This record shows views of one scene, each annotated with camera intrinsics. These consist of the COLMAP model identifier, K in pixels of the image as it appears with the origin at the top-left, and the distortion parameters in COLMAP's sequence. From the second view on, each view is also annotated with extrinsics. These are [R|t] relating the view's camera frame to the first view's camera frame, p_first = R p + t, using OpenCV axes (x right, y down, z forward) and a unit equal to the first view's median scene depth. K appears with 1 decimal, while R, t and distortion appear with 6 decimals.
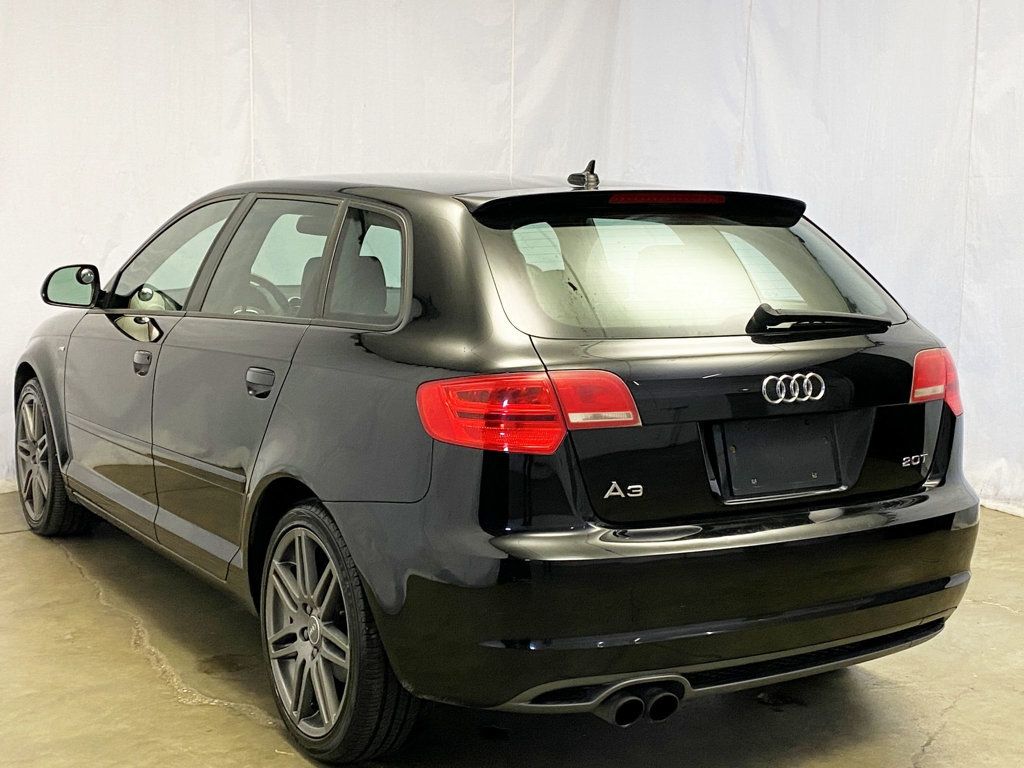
lens RADIAL K [[1516.2, 0, 512.0], [0, 1516.2, 384.0], [0, 0, 1]] dist [0.169106, -0.517076]
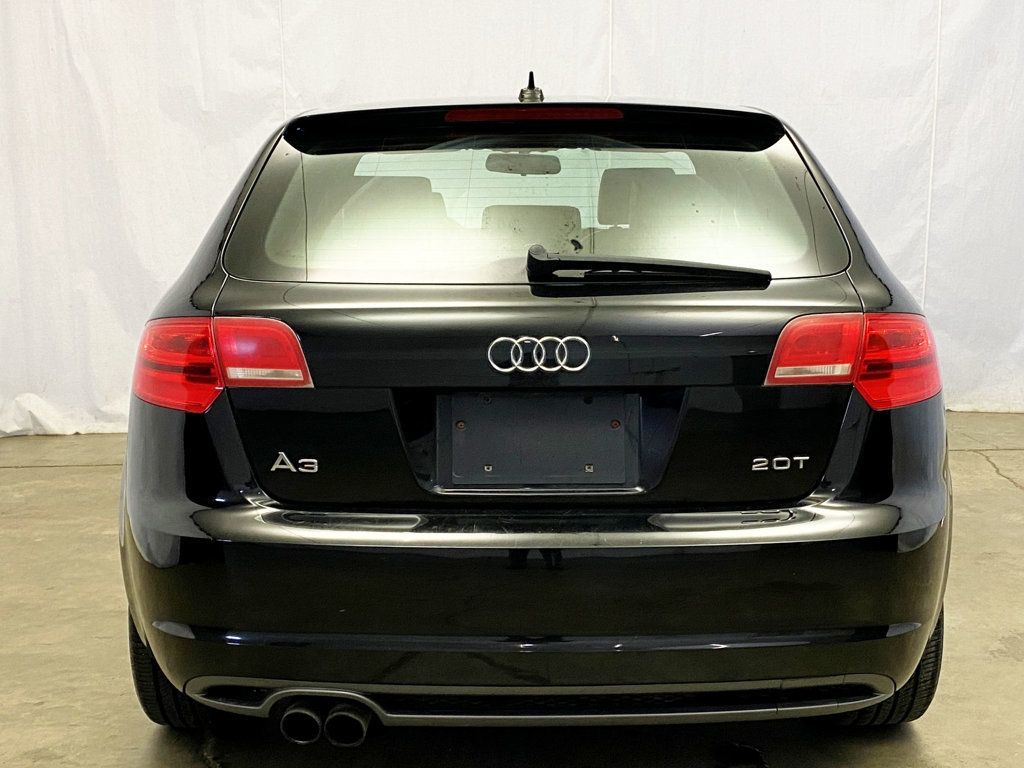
lens RADIAL K [[1516.2, 0, 512.0], [0, 1516.2, 384.0], [0, 0, 1]] dist [0.169106, -0.517076]
pose [[0.841227, 0.062532, -0.537053, 0.593613], [-0.047620, 0.997998, 0.041611, -0.013607], [0.538580, -0.009430, 0.842521, 0.344135]]
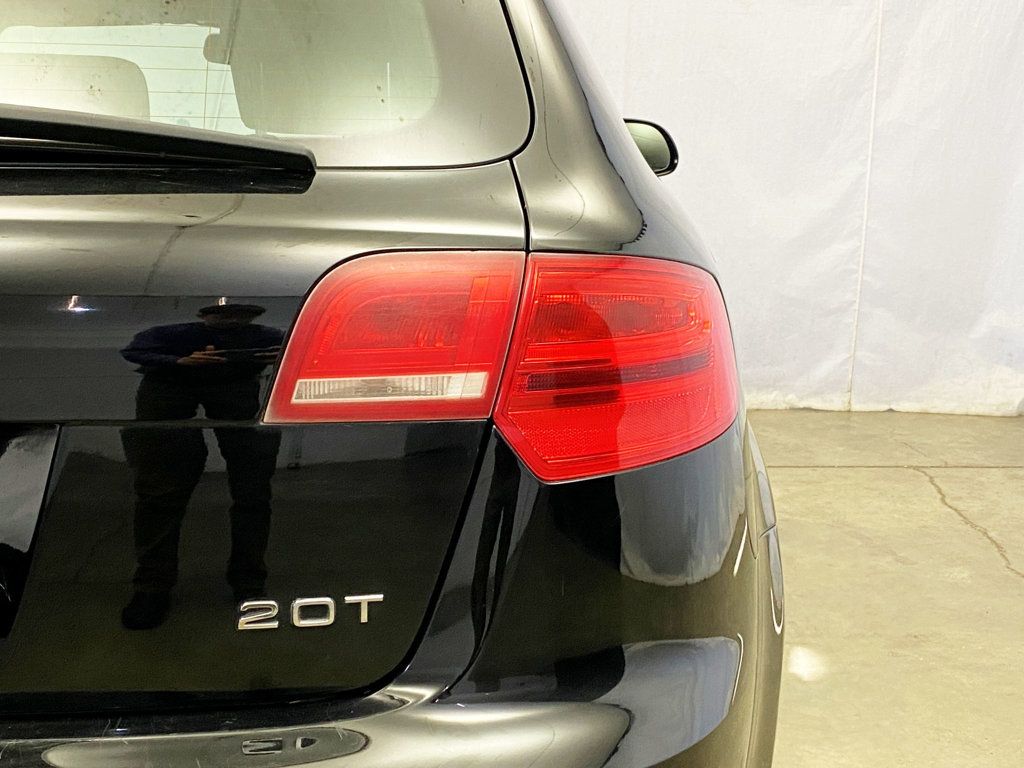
lens RADIAL K [[1516.2, 0, 512.0], [0, 1516.2, 384.0], [0, 0, 1]] dist [0.169106, -0.517076]
pose [[0.844804, 0.082507, -0.528677, 0.493206], [-0.061401, 0.996462, 0.057395, -0.016269], [0.531541, -0.016027, 0.846881, 0.834894]]
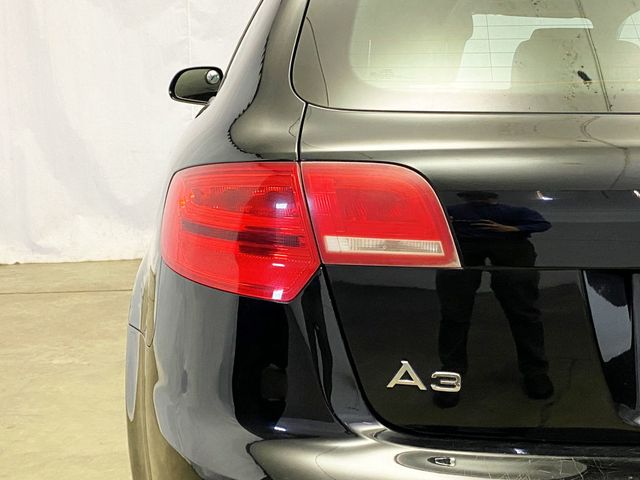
lens RADIAL K [[947.6, 0, 320.0], [0, 947.6, 240.0], [0, 0, 1]] dist [0.169106, -0.517076]
pose [[0.867254, 0.079432, -0.491488, 0.201361], [-0.053999, 0.996374, 0.065745, -0.002612], [0.494928, -0.030478, 0.868399, 0.643885]]
